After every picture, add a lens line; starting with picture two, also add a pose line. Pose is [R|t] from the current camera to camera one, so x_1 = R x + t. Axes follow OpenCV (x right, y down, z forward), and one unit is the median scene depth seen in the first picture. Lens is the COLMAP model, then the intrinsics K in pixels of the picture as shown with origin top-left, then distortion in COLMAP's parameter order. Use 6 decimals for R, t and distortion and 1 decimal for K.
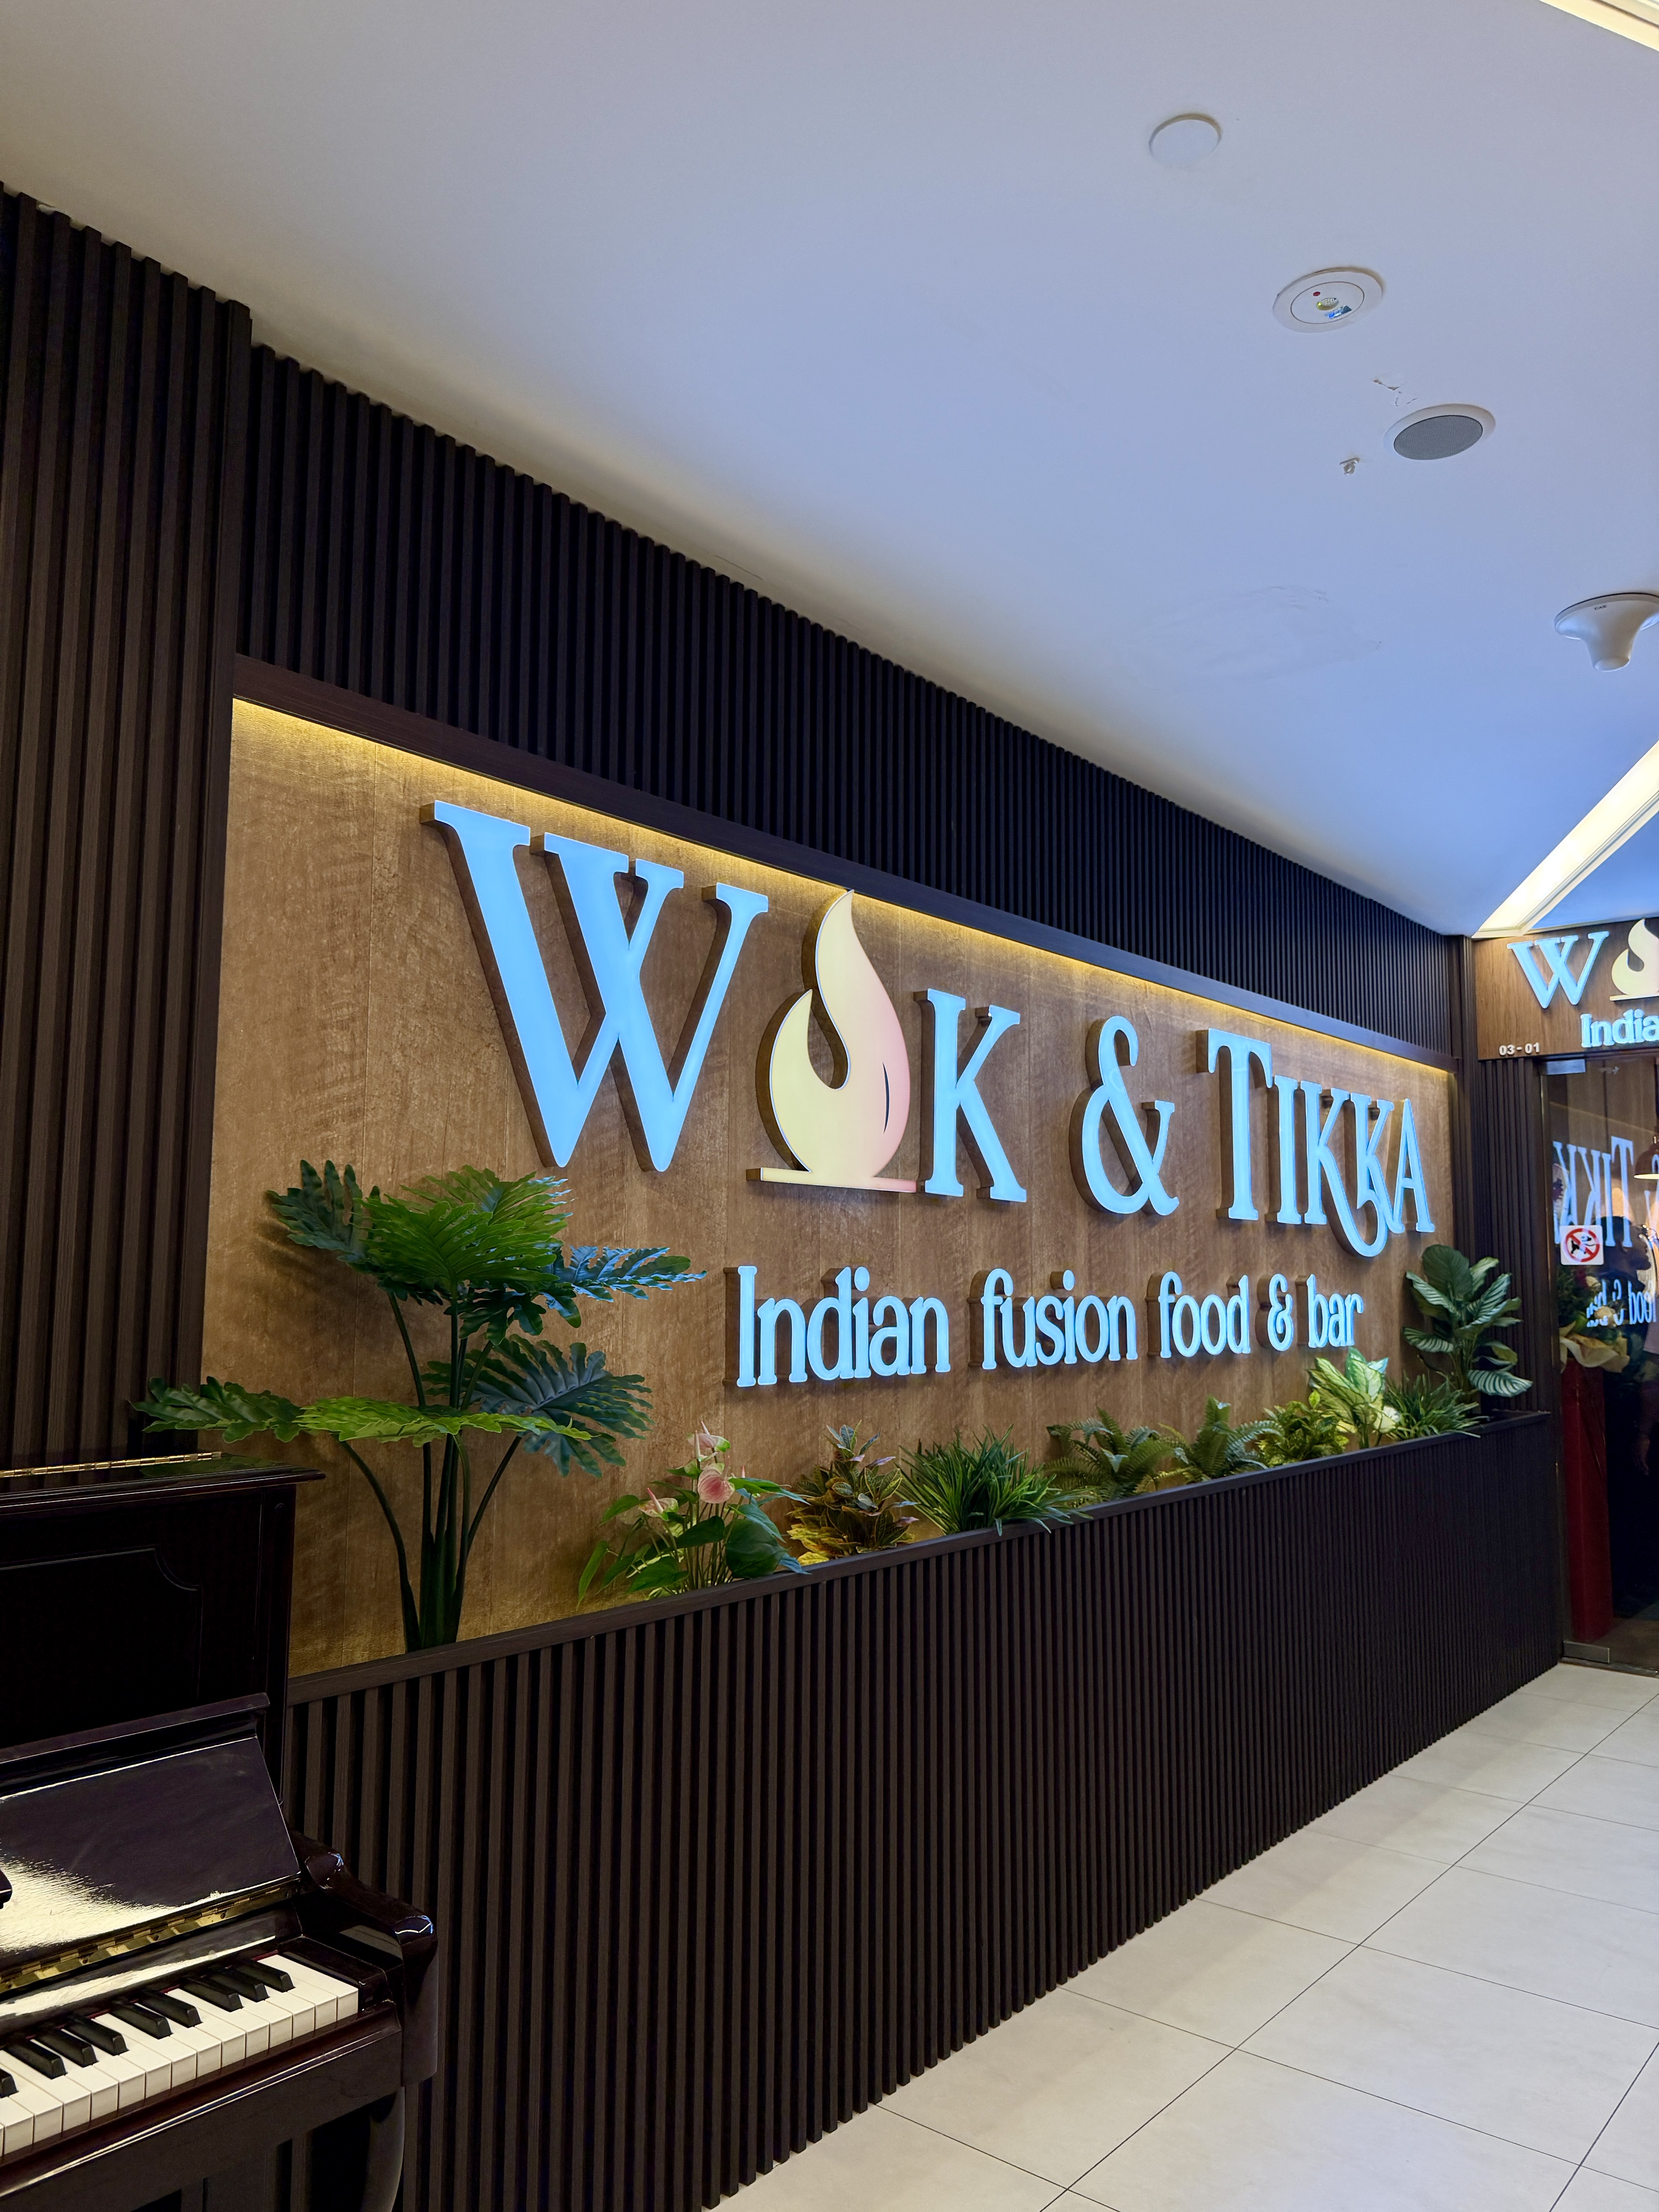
lens RADIAL K [[1553.1, 0, 831.2], [0, 1553.1, 1129.8], [0, 0, 1]] dist [0.028260, -0.030638]
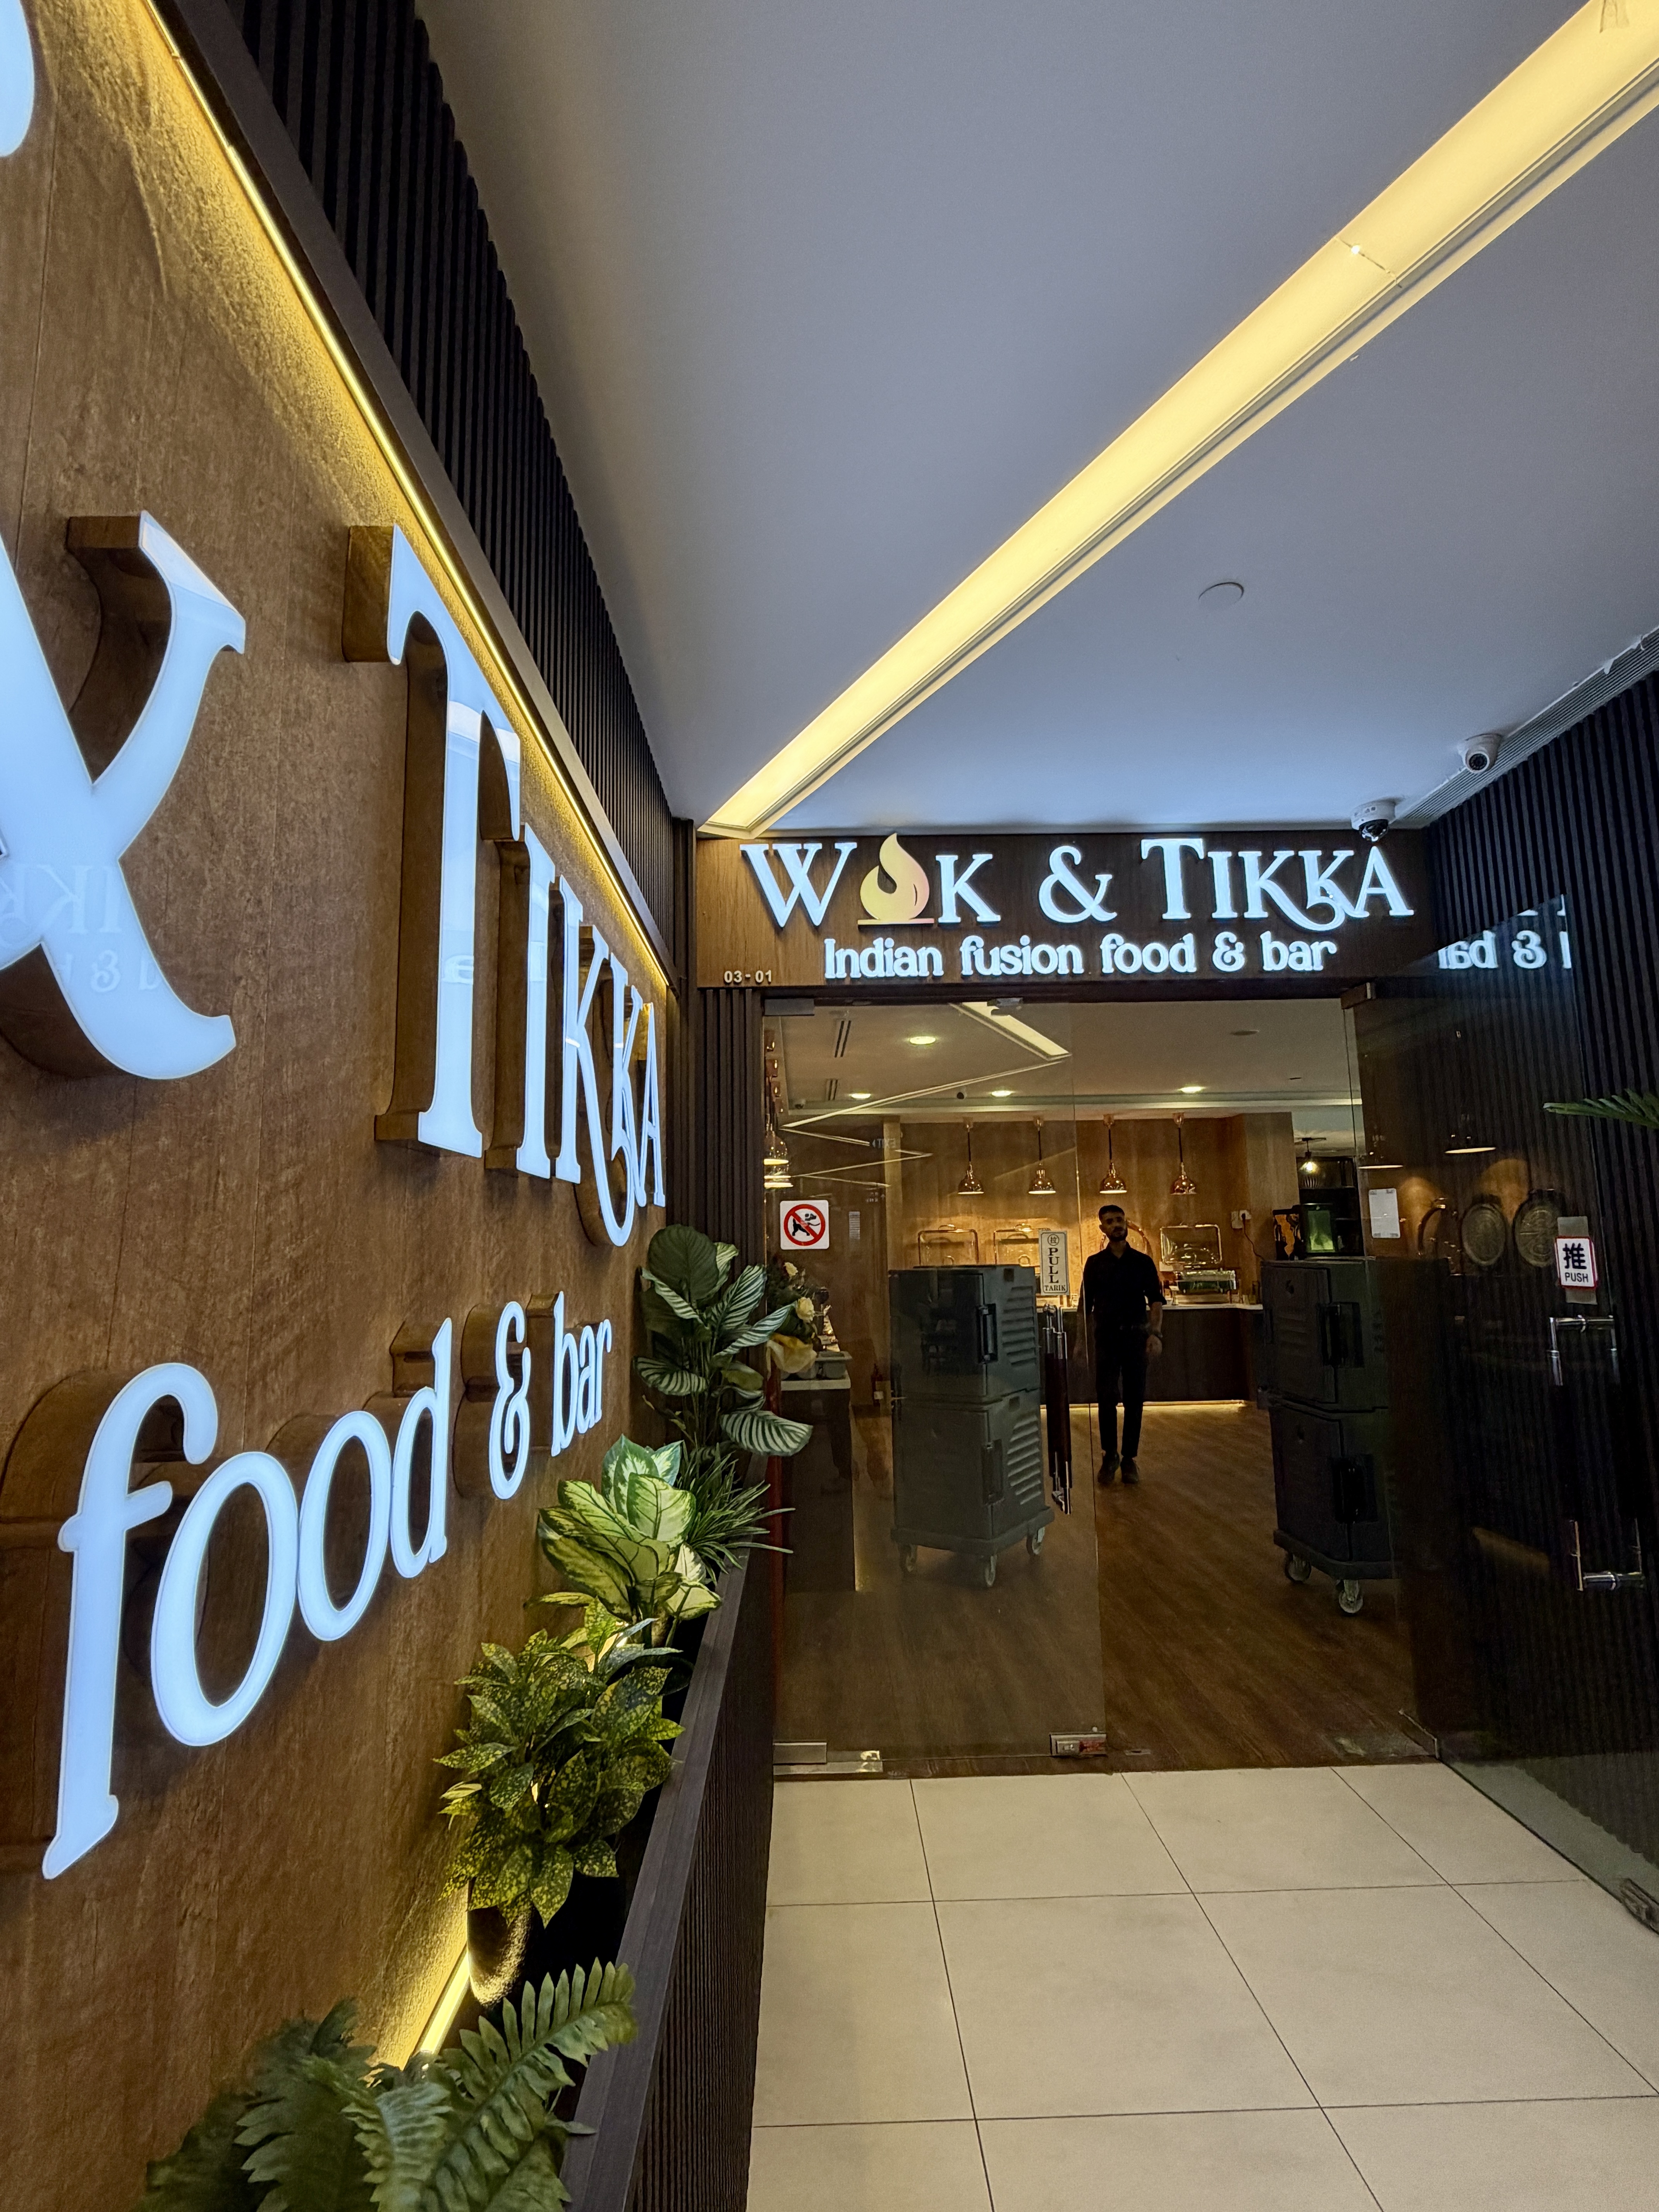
lens RADIAL K [[1026.0, 0, 821.6], [0, 1026.0, 1106.6], [0, 0, 1]] dist [-0.004474, -0.000711]
pose [[0.753753, 0.070339, 0.653383, 0.145403], [-0.041691, 0.997371, -0.059276, 0.046696], [-0.655834, 0.017439, 0.754704, 0.632463]]
